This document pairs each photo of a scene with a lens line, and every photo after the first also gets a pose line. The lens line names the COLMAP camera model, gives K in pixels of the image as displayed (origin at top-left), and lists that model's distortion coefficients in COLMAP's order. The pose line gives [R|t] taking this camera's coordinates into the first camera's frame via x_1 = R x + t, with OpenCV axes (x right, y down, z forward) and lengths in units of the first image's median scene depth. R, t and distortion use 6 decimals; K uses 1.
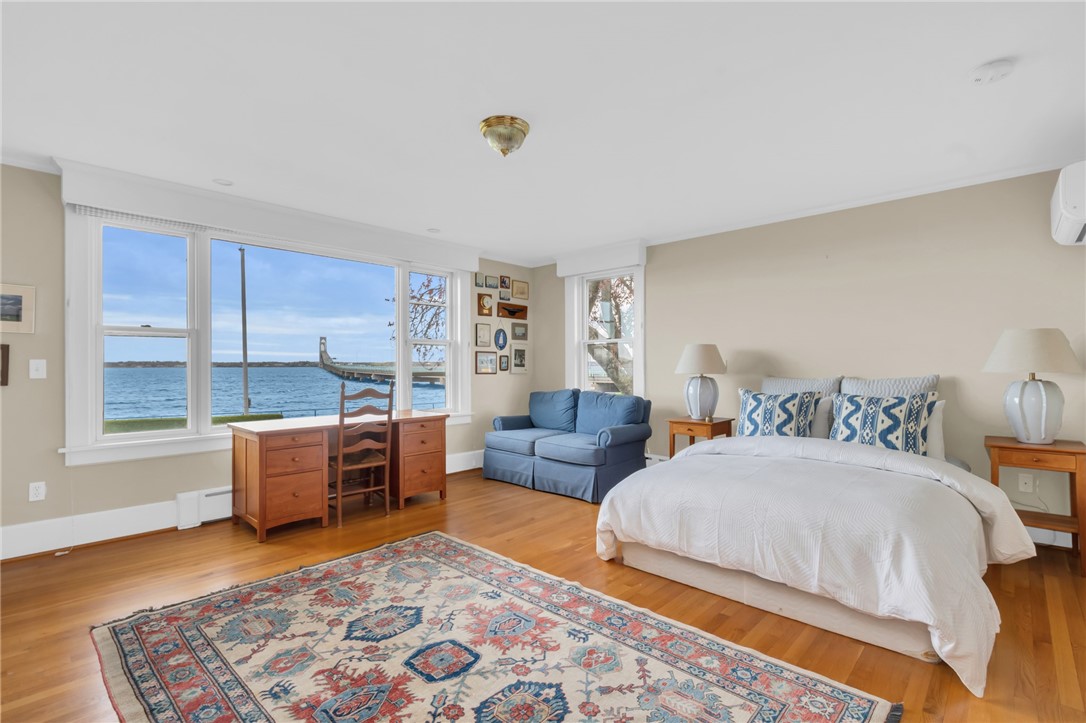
lens RADIAL K [[498.8, 0, 543.0], [0, 498.8, 361.5], [0, 0, 1]] dist [0.013503, -0.009138]
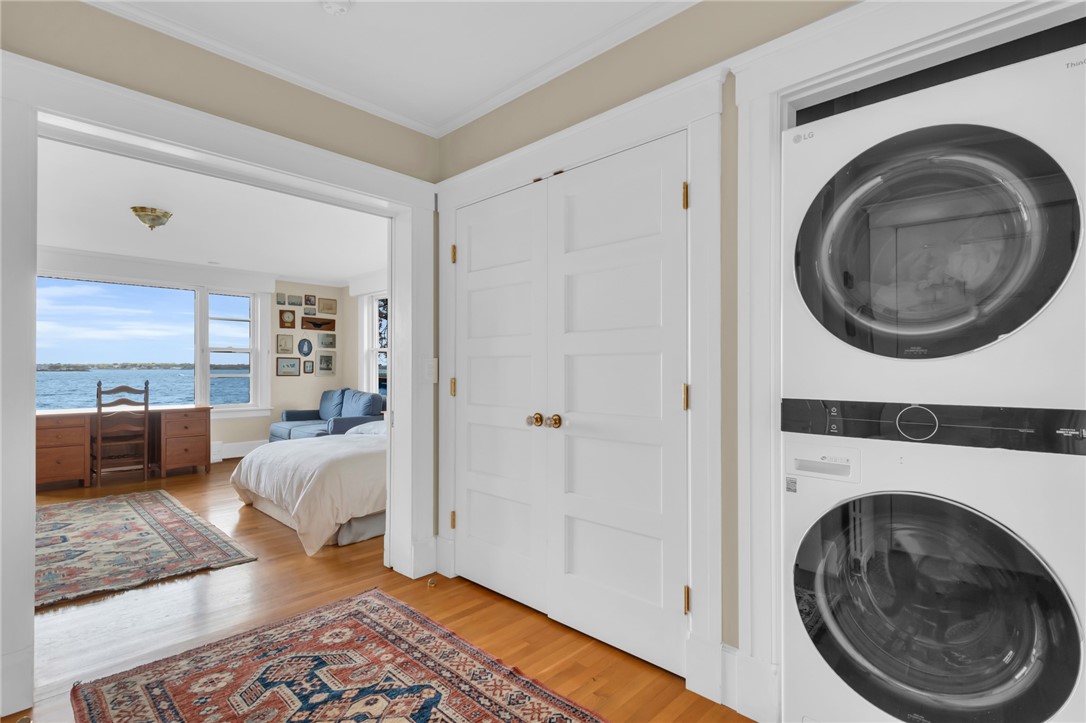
lens RADIAL K [[518.1, 0, 548.2], [0, 518.1, 362.7], [0, 0, 1]] dist [-0.000839, -0.001339]
pose [[0.999987, 0.004354, -0.002665, 0.999754], [-0.004362, 0.999986, -0.003088, -0.012131], [0.002652, 0.003100, 0.999992, -0.496388]]
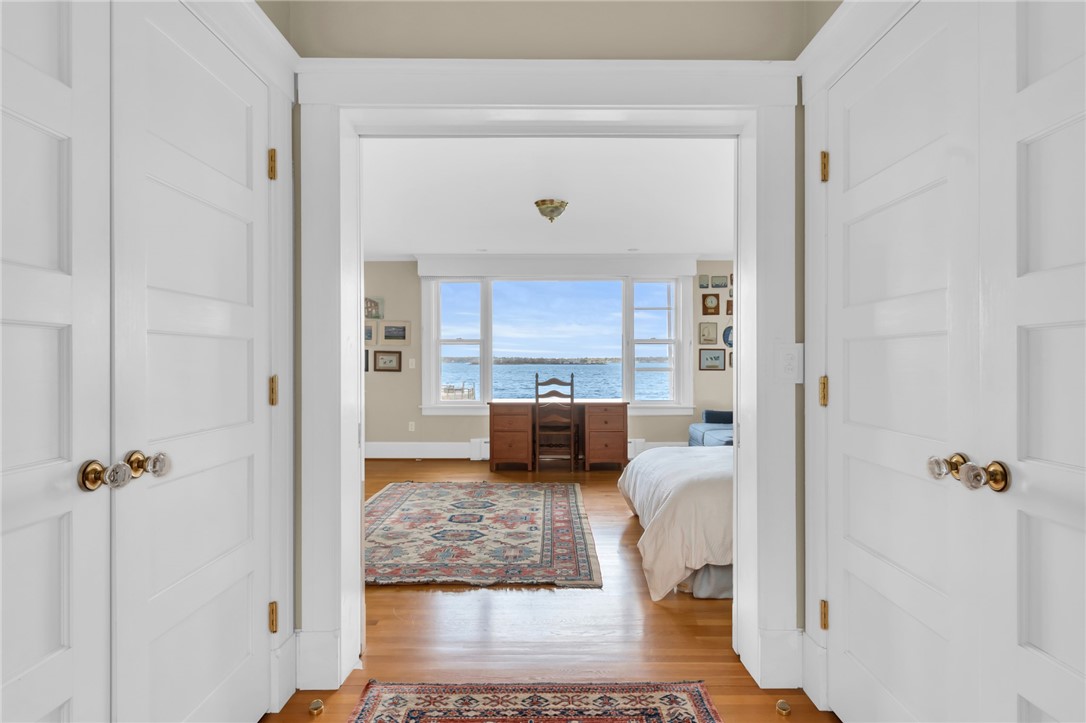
lens RADIAL K [[600.1, 0, 556.3], [0, 600.1, 361.4], [0, 0, 1]] dist [0.002540, -0.000764]
pose [[0.689256, 0.002012, -0.724515, 1.098244], [0.004485, 0.999965, 0.007043, -0.007749], [0.724504, -0.008104, 0.689223, -0.204058]]
